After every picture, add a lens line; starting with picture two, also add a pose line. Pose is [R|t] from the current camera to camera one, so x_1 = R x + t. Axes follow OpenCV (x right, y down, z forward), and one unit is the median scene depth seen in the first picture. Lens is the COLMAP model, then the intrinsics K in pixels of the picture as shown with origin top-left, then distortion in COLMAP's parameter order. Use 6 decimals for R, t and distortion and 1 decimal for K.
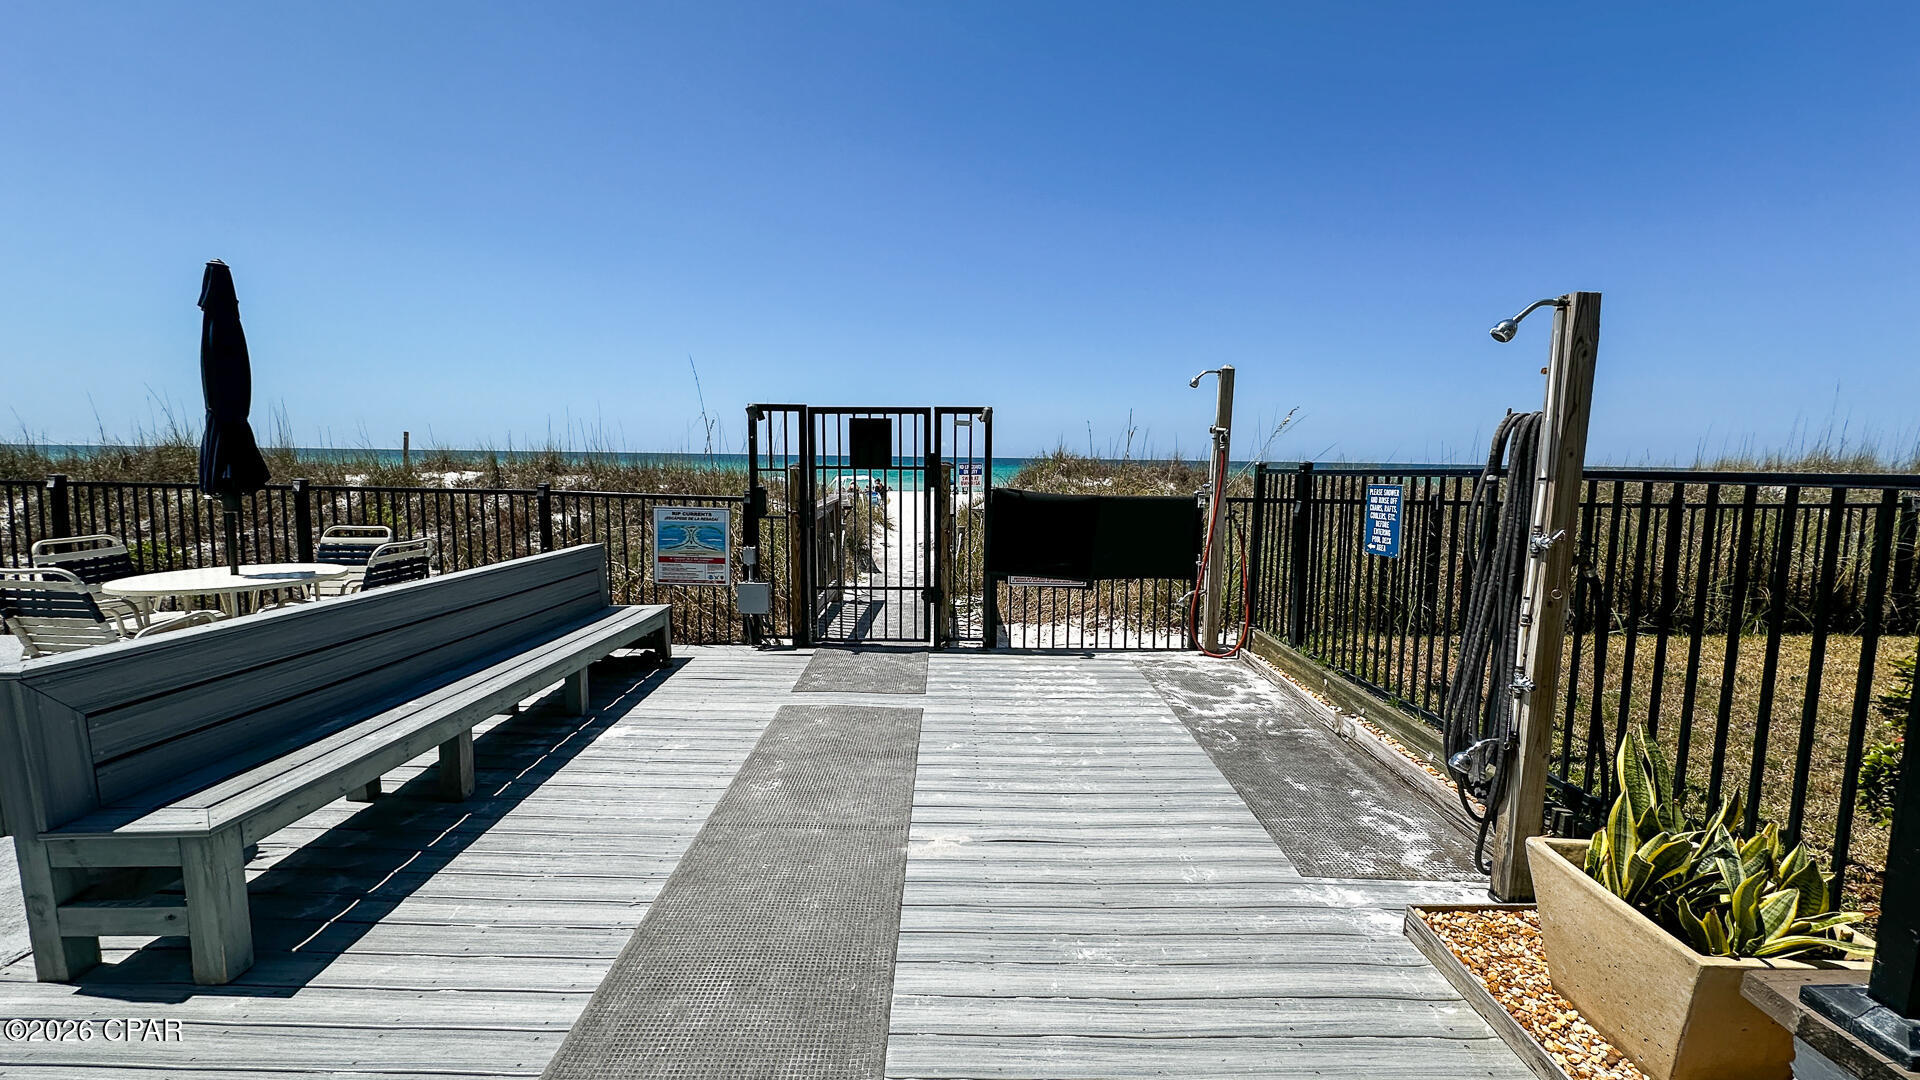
lens RADIAL K [[759.1, 0, 964.5], [0, 759.1, 539.2], [0, 0, 1]] dist [-0.000712, 0.000176]
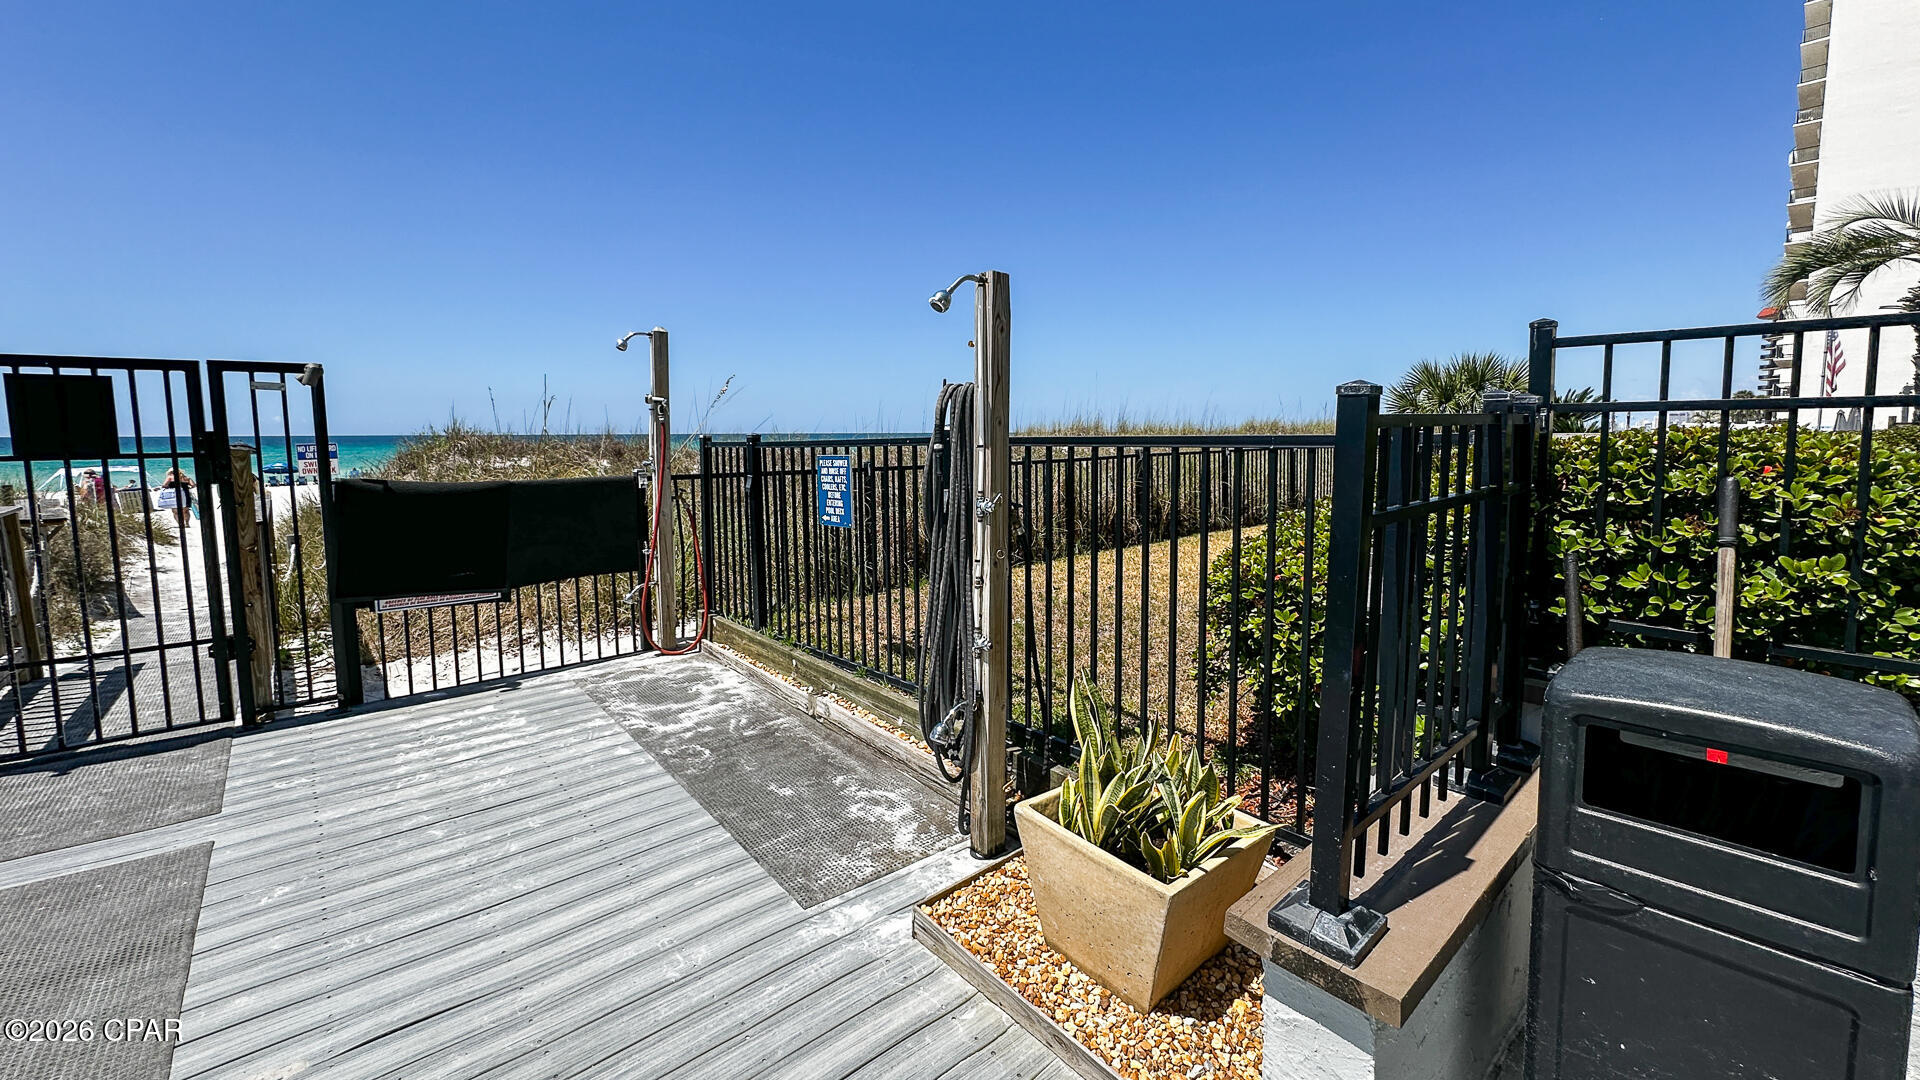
lens RADIAL K [[759.1, 0, 958.2], [0, 759.1, 496.5], [0, 0, 1]] dist [-0.000712, 0.000176]
pose [[0.763498, -0.073102, 0.641660, 0.034185], [0.085536, 0.996266, 0.011722, -0.014092], [-0.640121, 0.045935, 0.766900, 0.122450]]
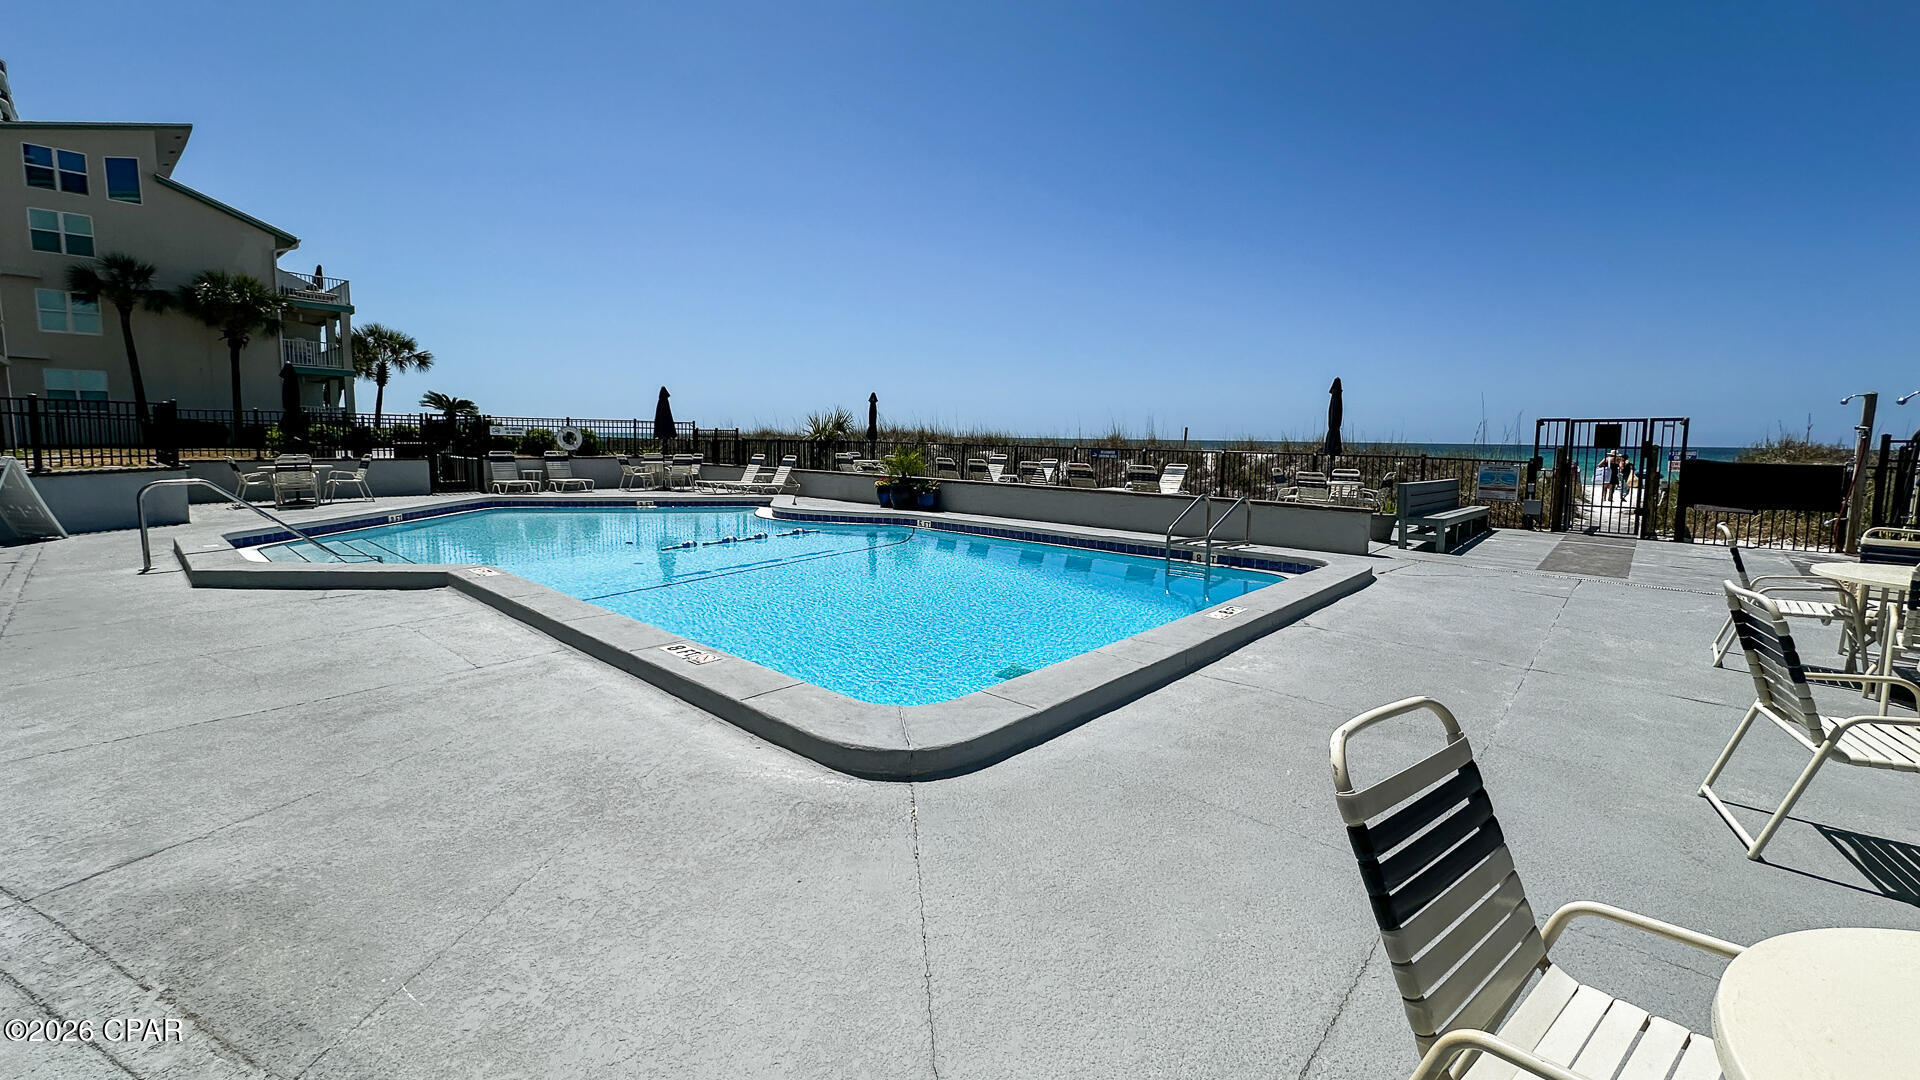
lens RADIAL K [[759.1, 0, 960.4], [0, 759.1, 500.7], [0, 0, 1]] dist [-0.000712, 0.000176]
pose [[0.722048, 0.055243, -0.689634, 0.051744], [-0.081134, 0.996690, -0.005108, 0.267580], [0.687069, 0.059641, 0.724140, -2.242462]]
